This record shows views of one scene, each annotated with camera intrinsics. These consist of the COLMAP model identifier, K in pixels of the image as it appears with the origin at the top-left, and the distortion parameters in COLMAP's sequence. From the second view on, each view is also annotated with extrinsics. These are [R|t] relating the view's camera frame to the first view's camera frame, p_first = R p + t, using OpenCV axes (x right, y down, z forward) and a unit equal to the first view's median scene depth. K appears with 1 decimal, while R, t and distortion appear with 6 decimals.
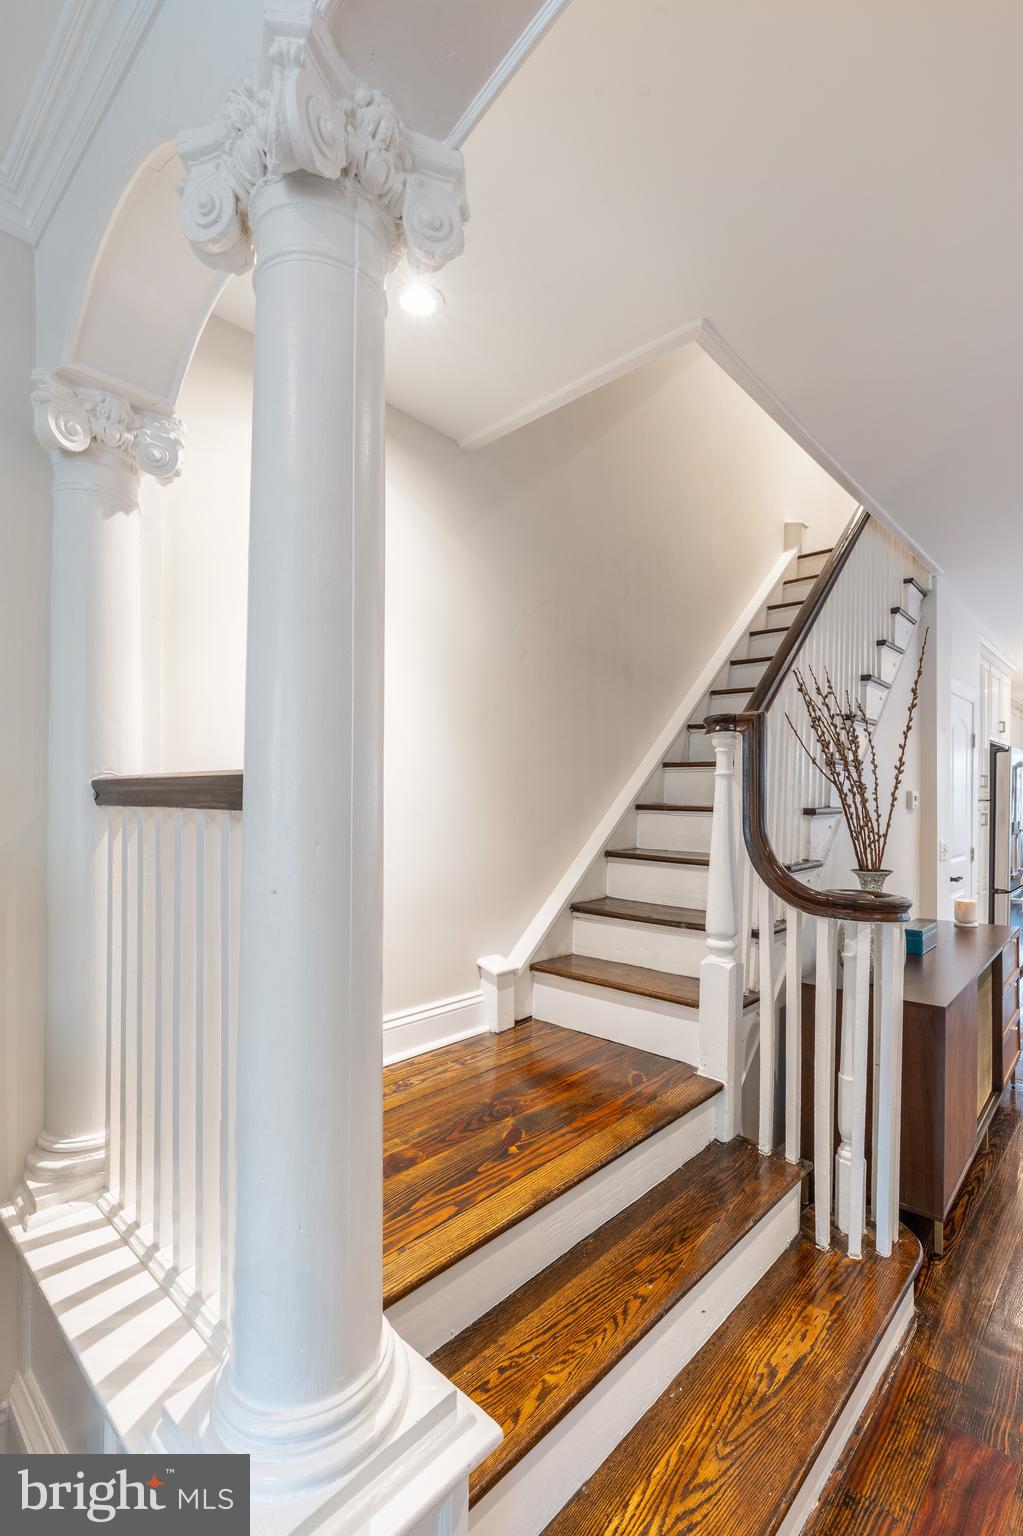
lens RADIAL K [[698.7, 0, 515.9], [0, 698.7, 799.6], [0, 0, 1]] dist [0.003547, -0.000429]
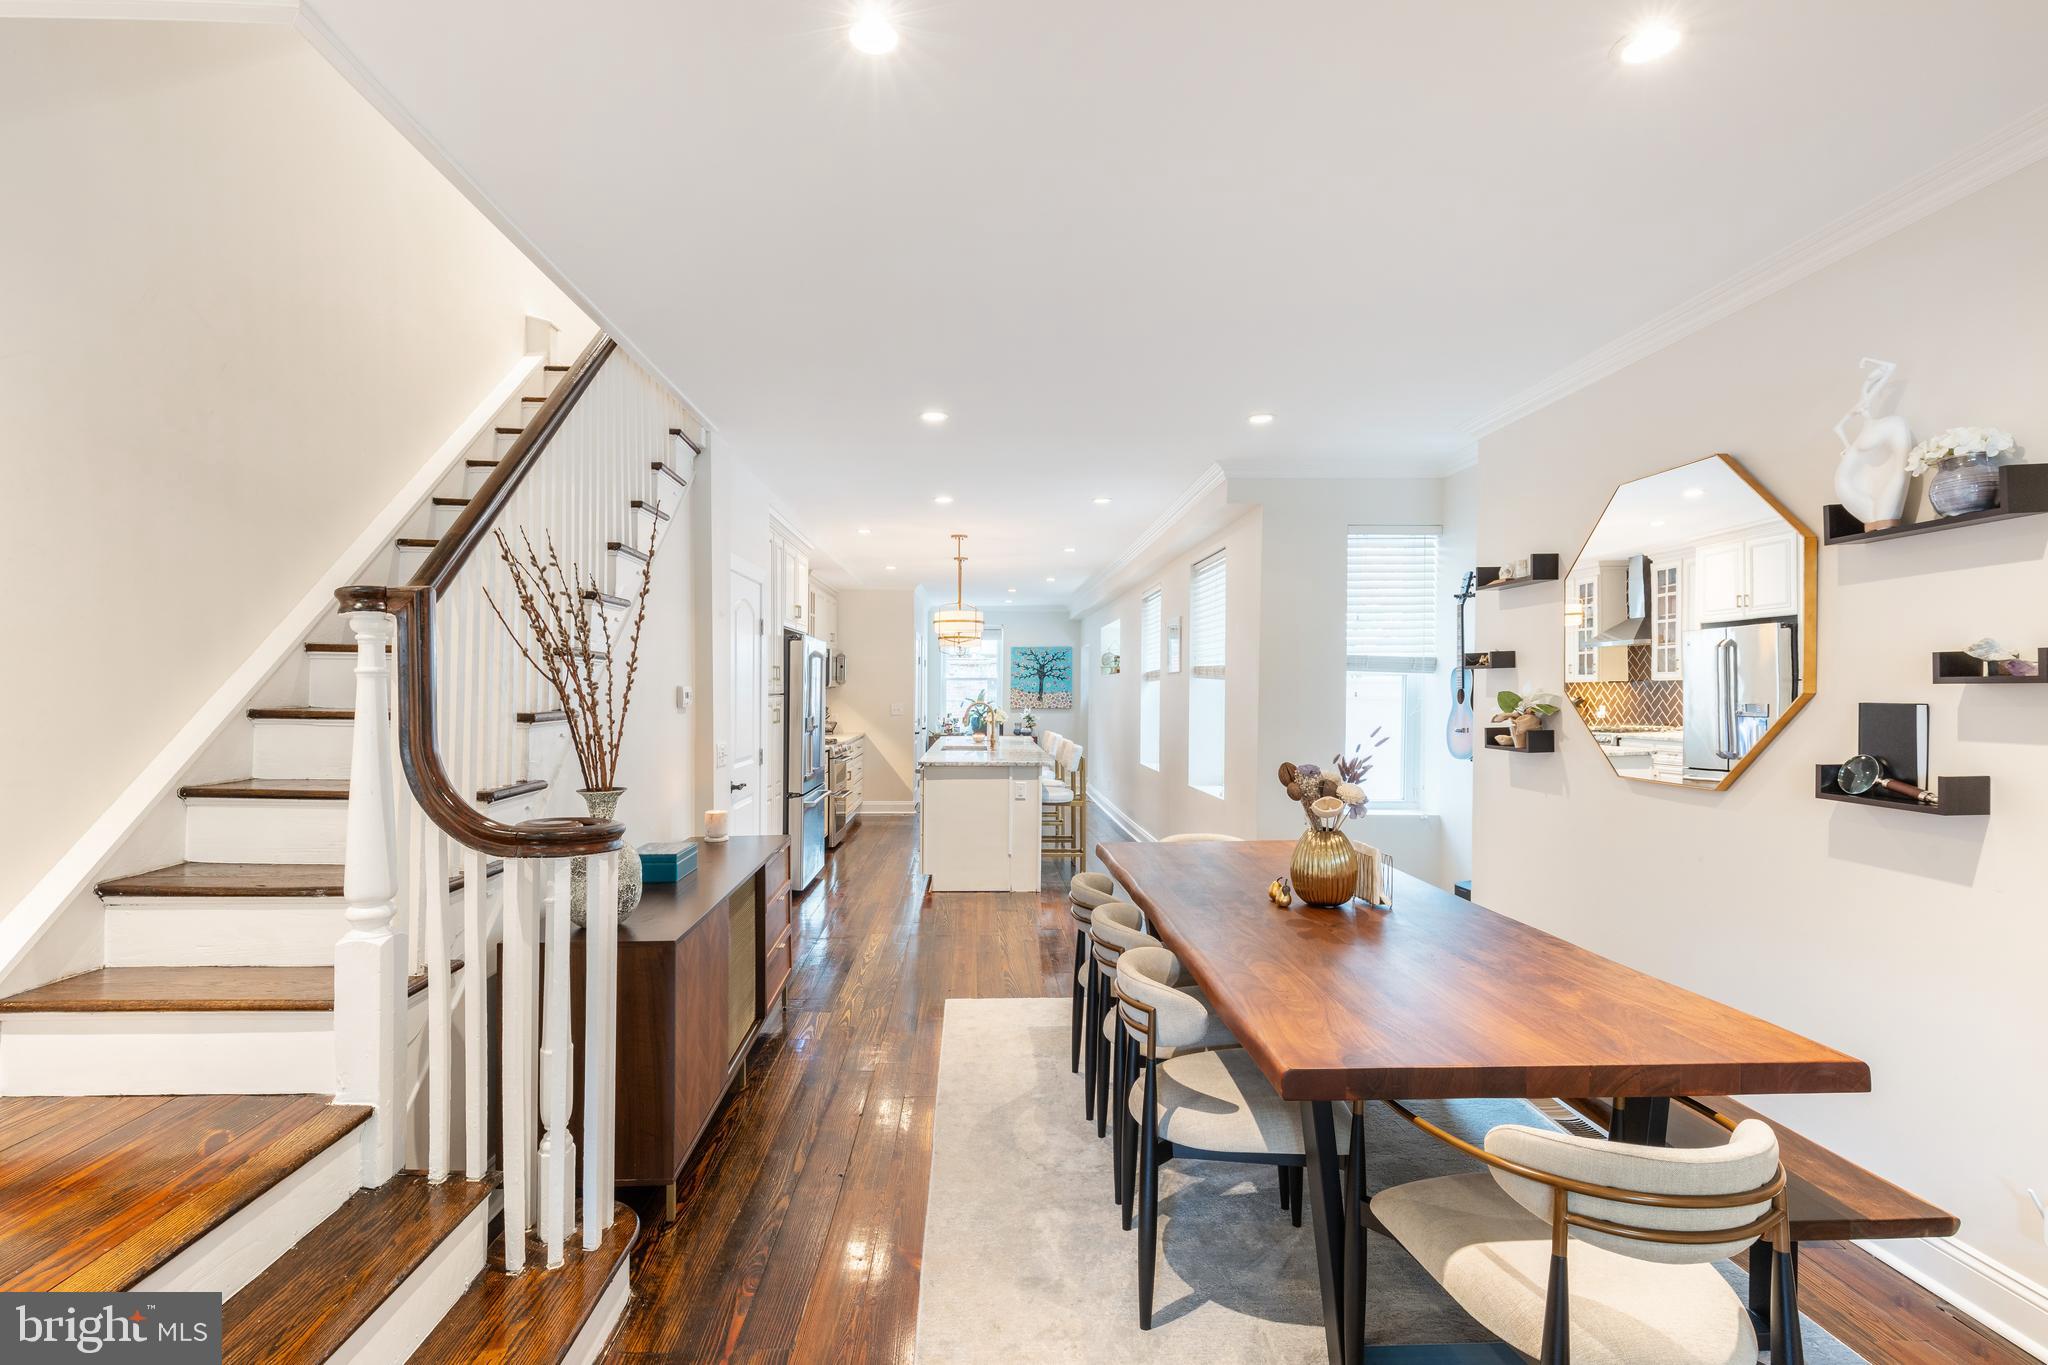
lens RADIAL K [[942.7, 0, 1006.8], [0, 942.7, 714.1], [0, 0, 1]] dist [0.001380, 0.000623]
pose [[0.706688, -0.018725, 0.707277, 0.069801], [-0.002011, 0.999593, 0.028473, -0.019560], [-0.707522, -0.021544, 0.706362, -0.110291]]
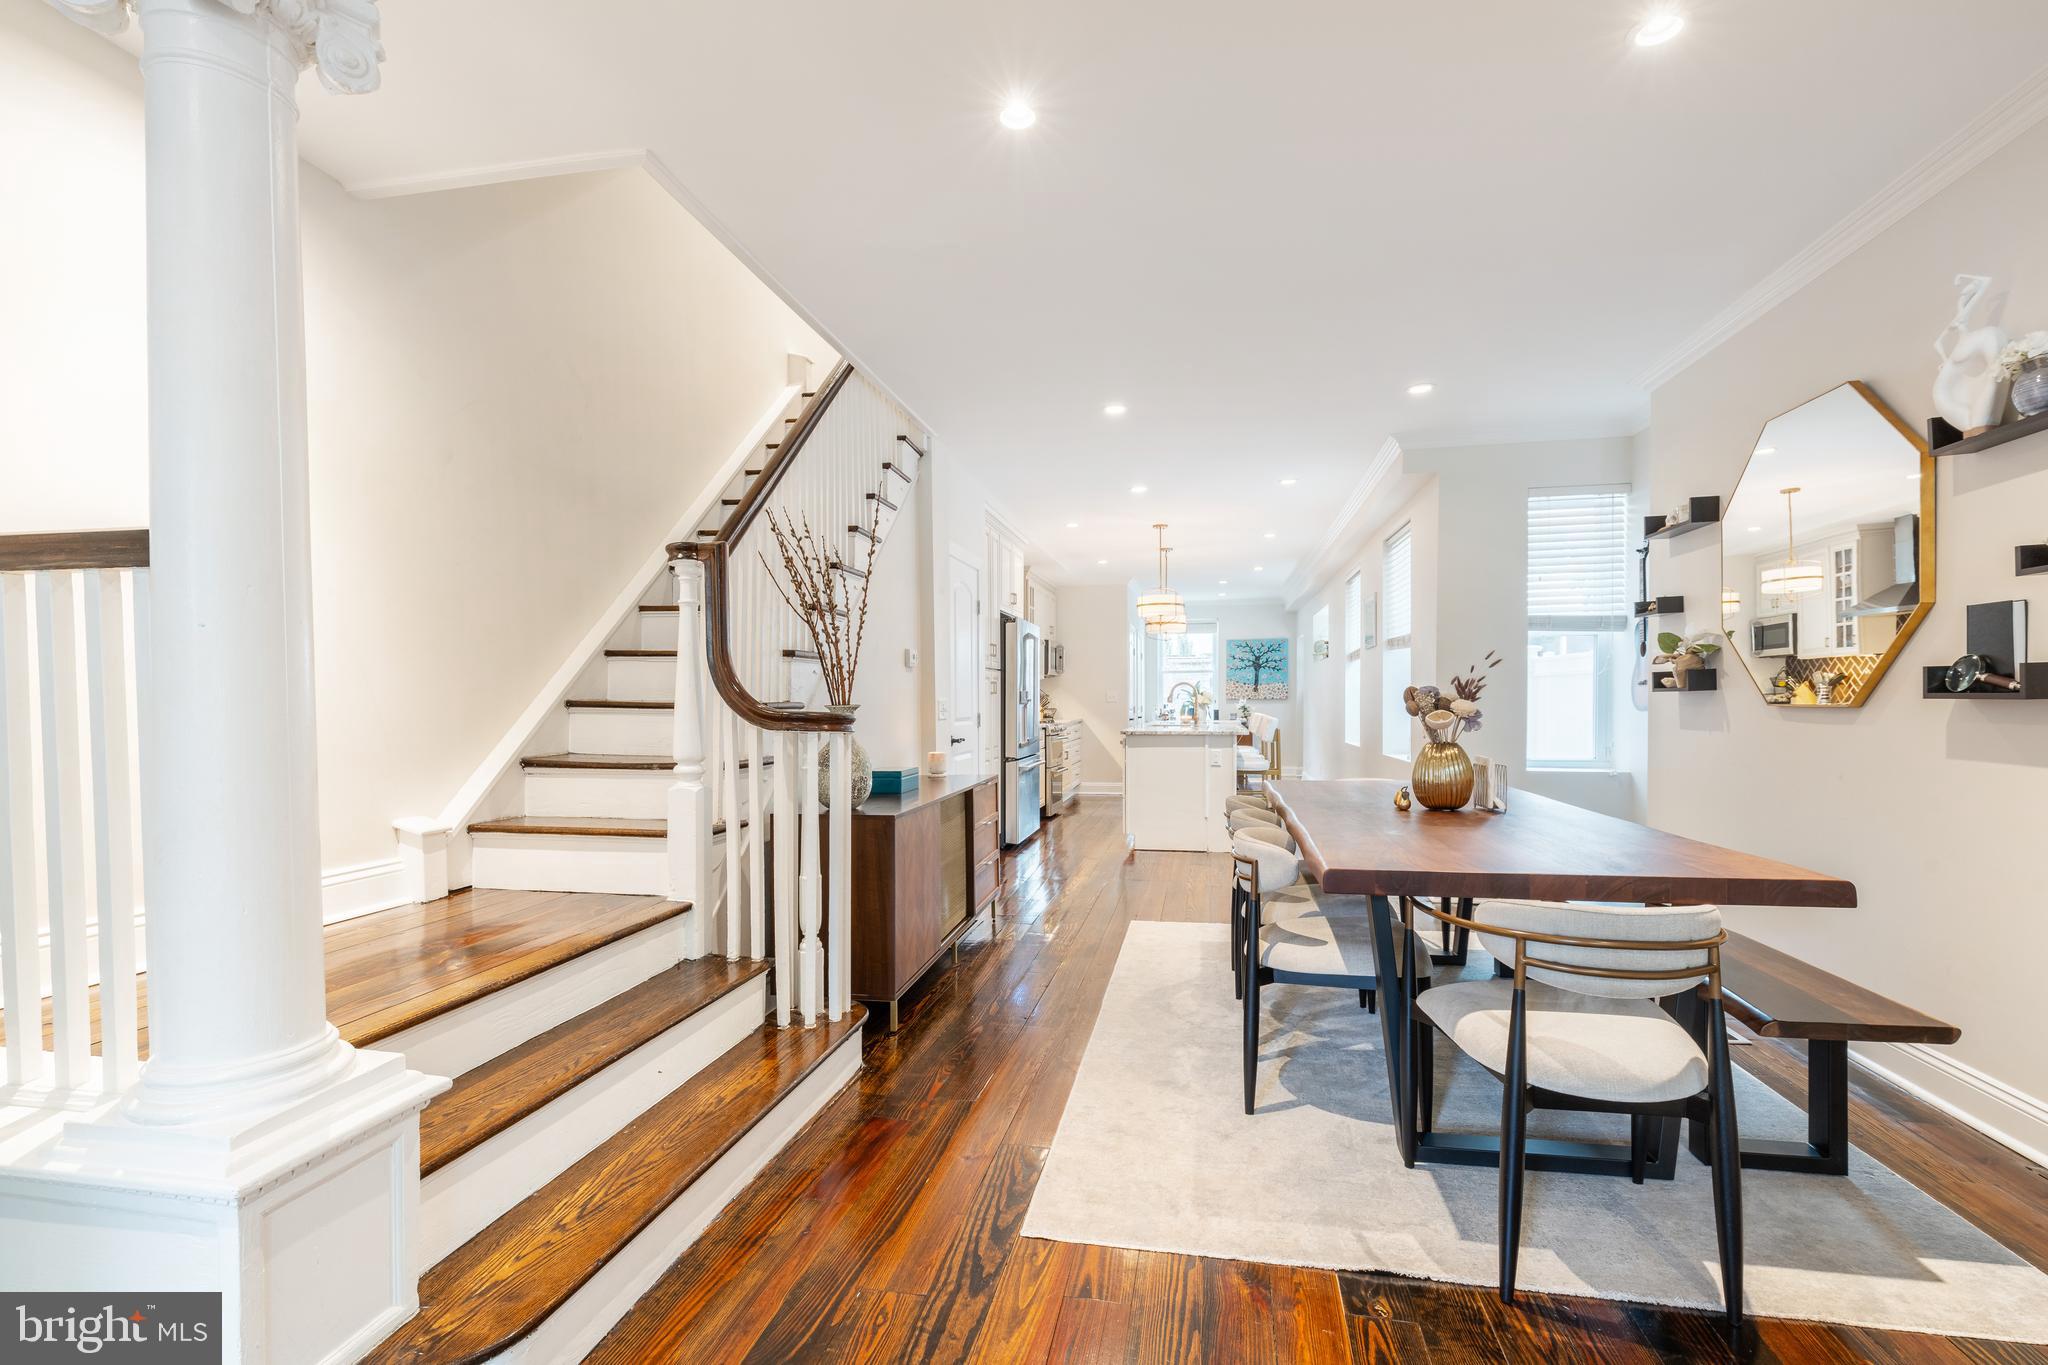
lens RADIAL K [[931.6, 0, 1046.2], [0, 931.6, 722.8], [0, 0, 1]] dist [0.003547, -0.000429]
pose [[0.836124, -0.024878, 0.547976, -0.011190], [0.011184, 0.999537, 0.028313, 0.093658], [-0.548426, -0.017544, 0.836015, -0.371412]]
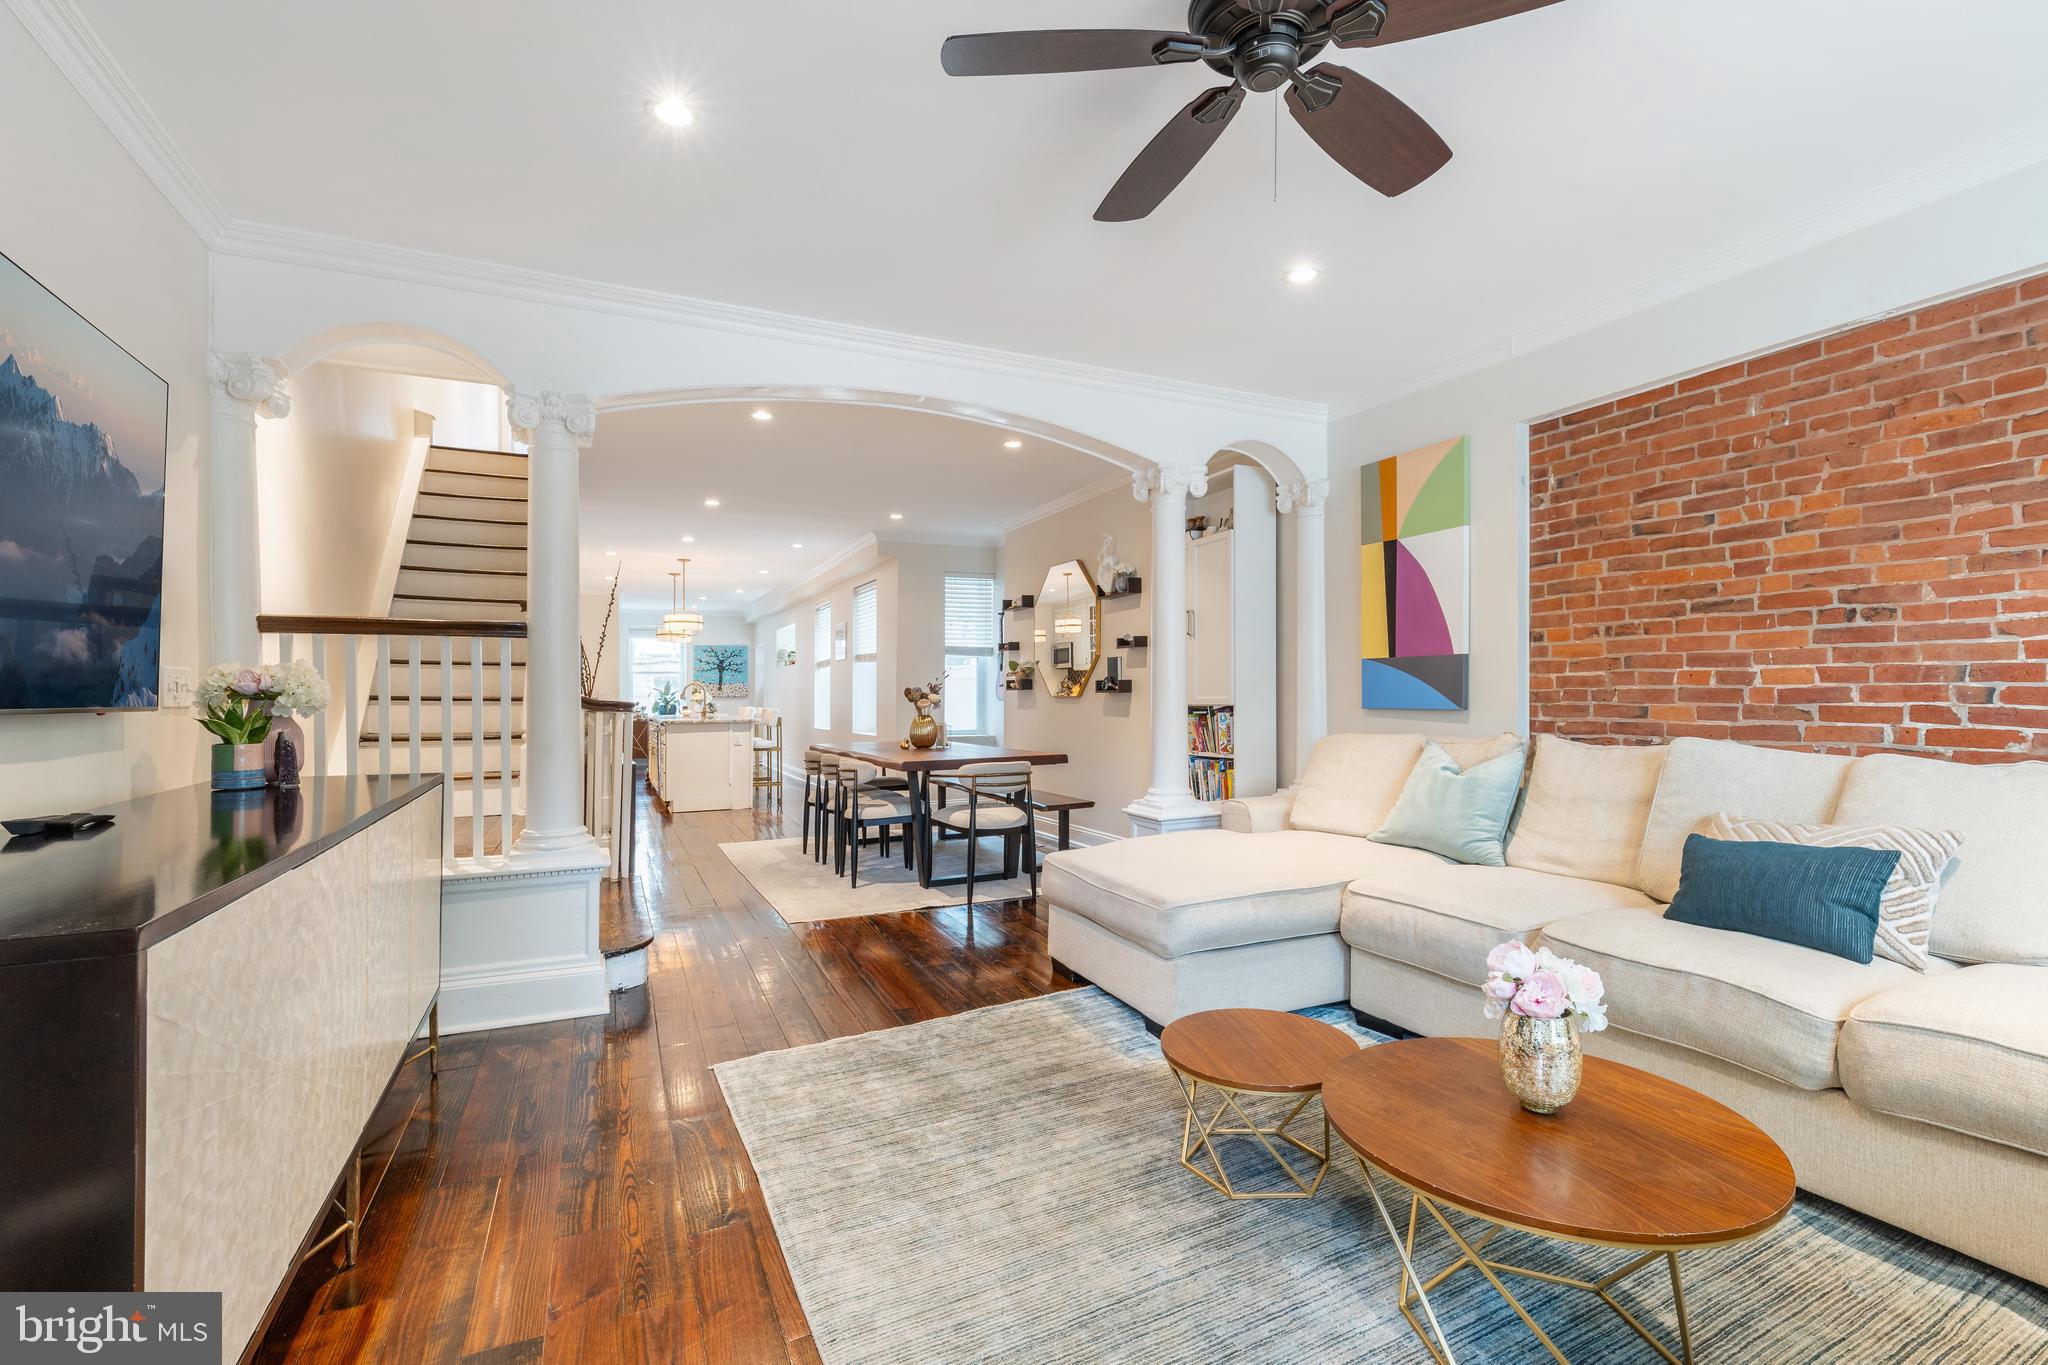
lens RADIAL K [[912.6, 0, 1024.0], [0, 912.6, 682.5], [0, 0, 1]] dist [0.000412, 0.000114]
pose [[0.378269, 0.011003, 0.925630, -1.247512], [0.002102, 0.999917, -0.012745, 0.112968], [-0.925693, 0.006767, 0.378215, -0.887217]]
